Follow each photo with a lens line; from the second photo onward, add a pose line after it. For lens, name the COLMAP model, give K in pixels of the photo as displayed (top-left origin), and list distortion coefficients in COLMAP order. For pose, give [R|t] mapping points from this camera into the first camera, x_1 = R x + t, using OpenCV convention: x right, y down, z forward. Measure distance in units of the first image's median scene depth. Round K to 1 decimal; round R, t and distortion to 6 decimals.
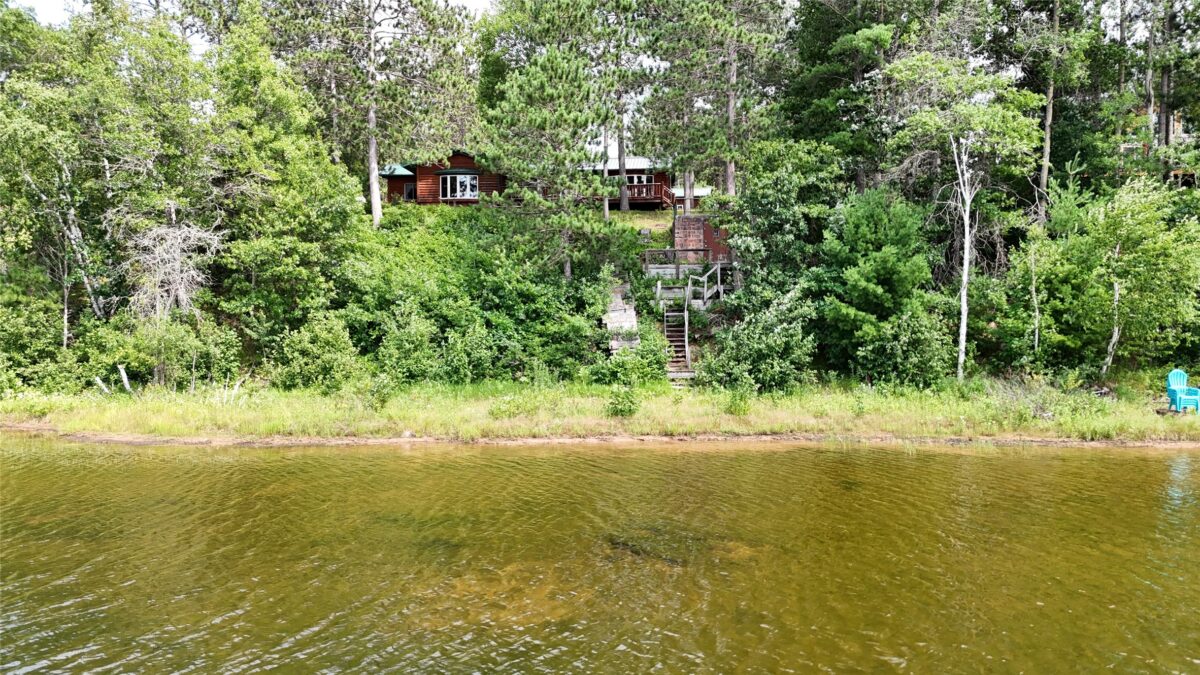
lens RADIAL K [[873.0, 0, 596.3], [0, 873.0, 331.9], [0, 0, 1]] dist [0.080993, -0.073414]
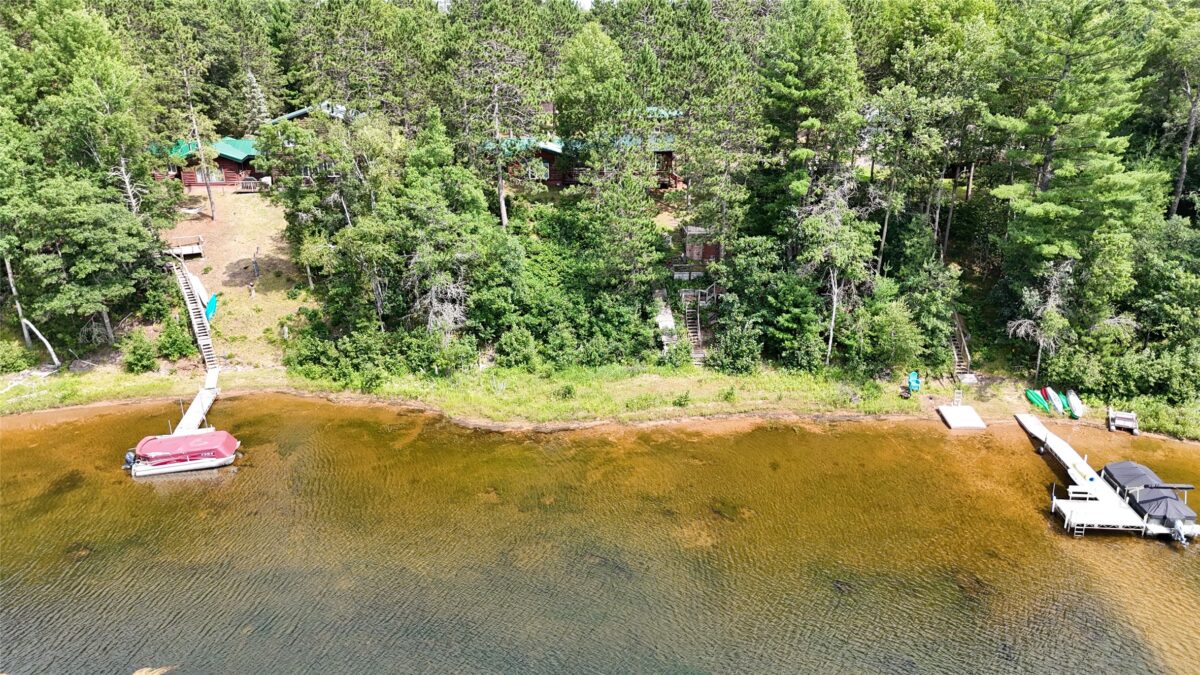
lens RADIAL K [[873.0, 0, 593.4], [0, 873.0, 333.0], [0, 0, 1]] dist [0.080993, -0.073414]
pose [[0.997378, -0.036006, 0.062771, -0.254722], [0.012487, 0.940047, 0.340817, -0.649211], [-0.071279, -0.339140, 0.938032, -0.829650]]
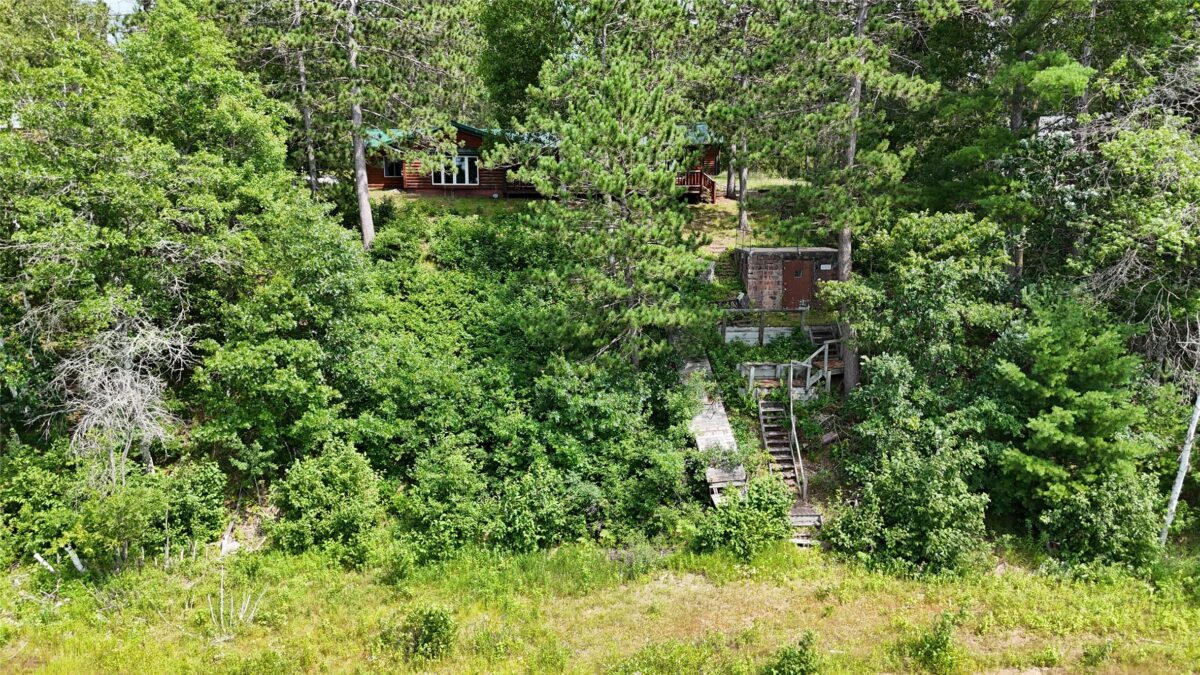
lens RADIAL K [[873.0, 0, 605.4], [0, 873.0, 333.0], [0, 0, 1]] dist [0.080993, -0.073414]
pose [[0.996935, -0.016680, 0.076435, -0.126752], [0.004086, 0.986775, 0.162042, -0.227440], [-0.078127, -0.161233, 0.983819, 0.234021]]
